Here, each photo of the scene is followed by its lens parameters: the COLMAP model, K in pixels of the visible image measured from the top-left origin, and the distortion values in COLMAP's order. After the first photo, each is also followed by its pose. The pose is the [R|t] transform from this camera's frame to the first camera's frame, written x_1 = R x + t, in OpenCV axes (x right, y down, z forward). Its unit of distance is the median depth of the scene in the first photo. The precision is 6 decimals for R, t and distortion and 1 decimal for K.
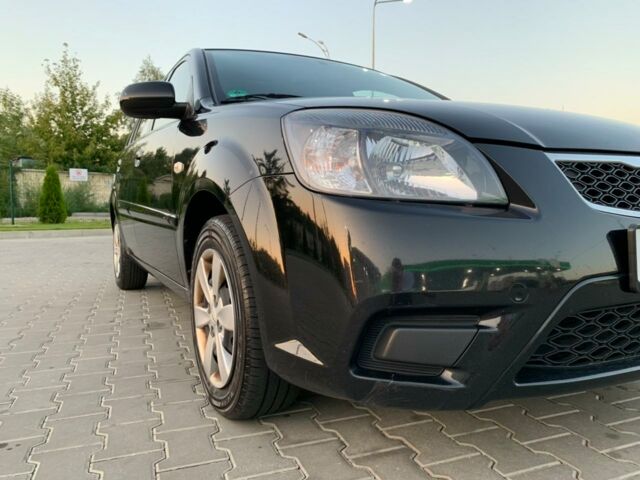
lens RADIAL K [[502.0, 0, 316.5], [0, 502.0, 243.0], [0, 0, 1]] dist [0.002425, -0.006527]
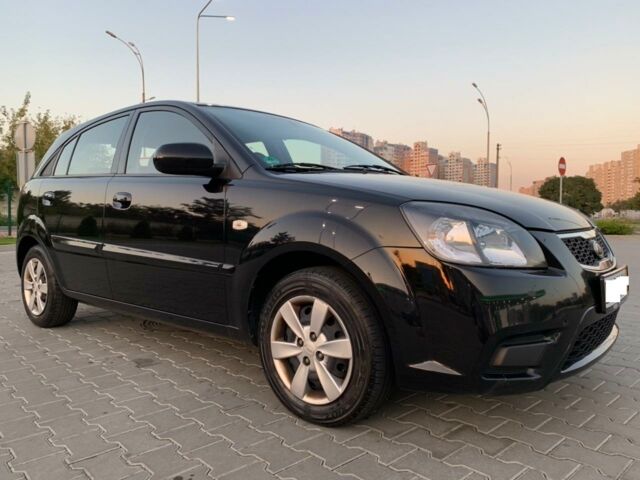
lens RADIAL K [[502.0, 0, 315.7], [0, 502.0, 238.5], [0, 0, 1]] dist [0.002425, -0.006527]
pose [[0.930236, -0.020914, 0.366366, -0.836052], [0.028902, 0.999449, -0.016332, -0.144041], [-0.365823, 0.025781, 0.930327, -0.256378]]
